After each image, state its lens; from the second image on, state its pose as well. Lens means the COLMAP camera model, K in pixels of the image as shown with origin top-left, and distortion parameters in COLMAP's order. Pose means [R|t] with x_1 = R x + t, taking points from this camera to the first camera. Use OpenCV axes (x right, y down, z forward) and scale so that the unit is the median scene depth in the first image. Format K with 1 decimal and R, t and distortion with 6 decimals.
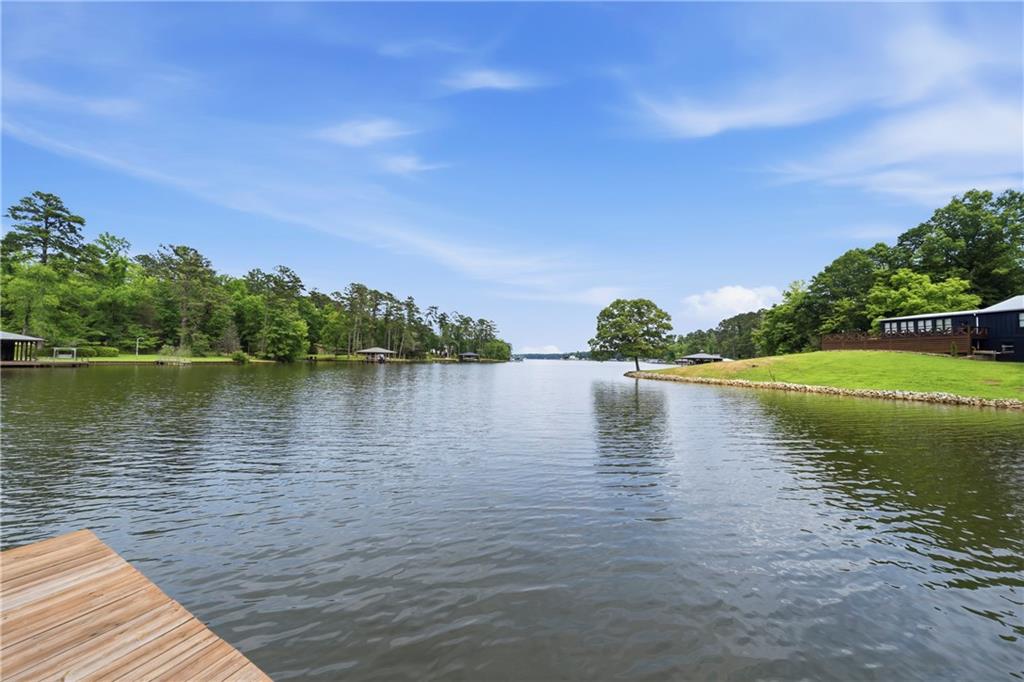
lens RADIAL K [[357.3, 0, 509.3], [0, 357.3, 348.3], [0, 0, 1]] dist [-0.002195, -0.000212]
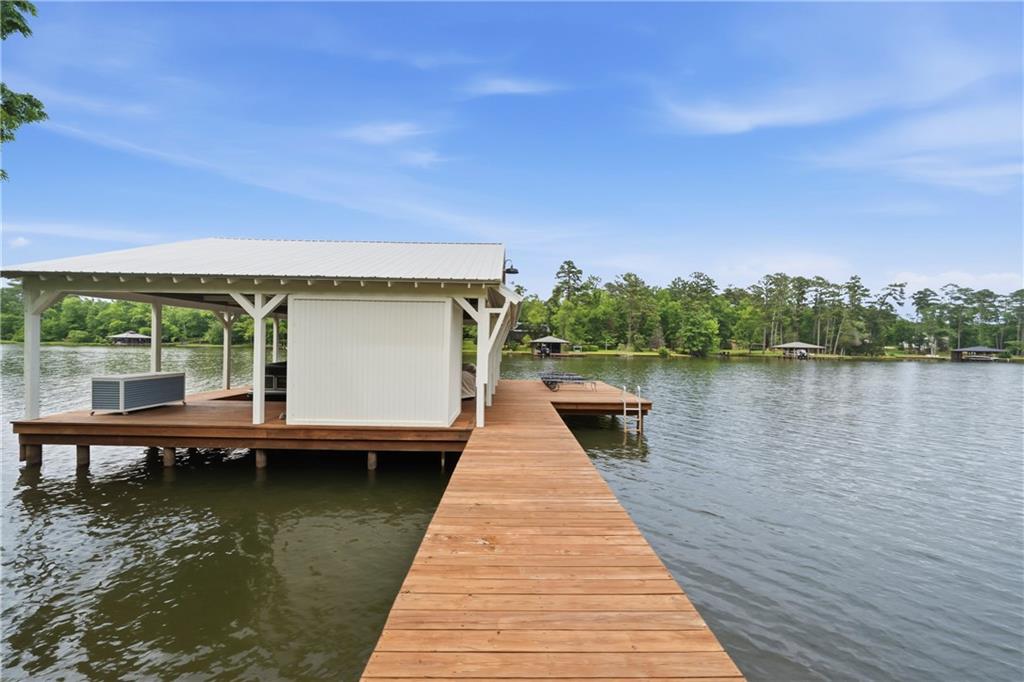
lens RADIAL K [[357.3, 0, 509.3], [0, 357.3, 348.3], [0, 0, 1]] dist [-0.002195, -0.000212]
pose [[0.477411, -0.004106, -0.878670, 0.082260], [0.015946, 0.999865, 0.003992, -0.001911], [0.878535, -0.015917, 0.477412, -0.077343]]
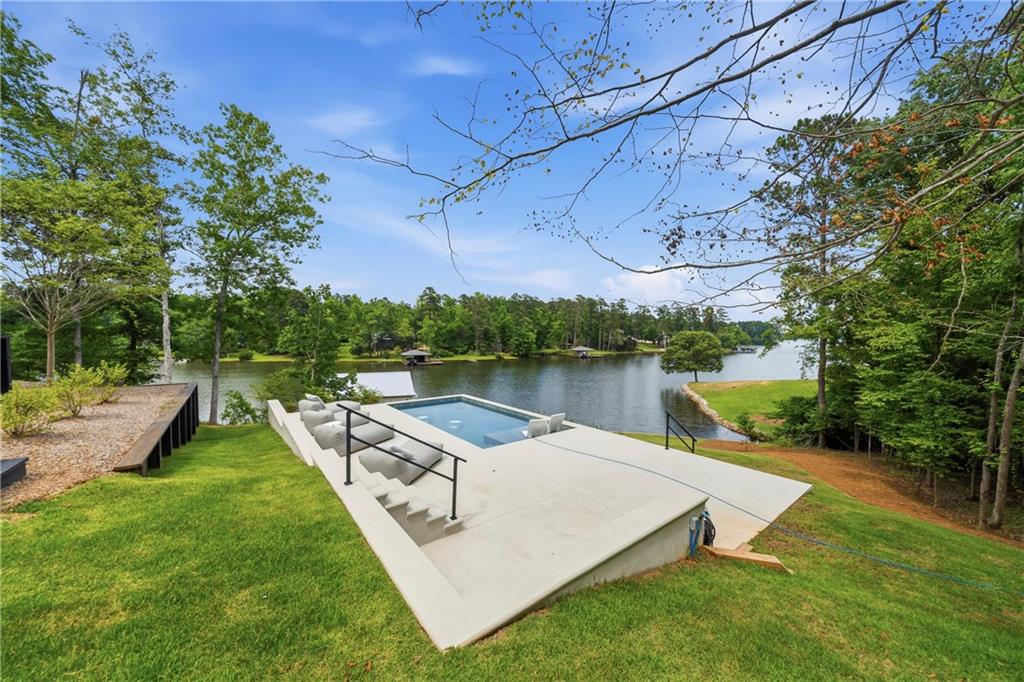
lens RADIAL K [[357.3, 0, 509.3], [0, 357.3, 348.3], [0, 0, 1]] dist [-0.002195, -0.000212]
pose [[0.764941, 0.013811, -0.643952, 0.337041], [0.024471, 0.998425, 0.050483, -0.079815], [0.643635, -0.054374, 0.763399, -0.261744]]
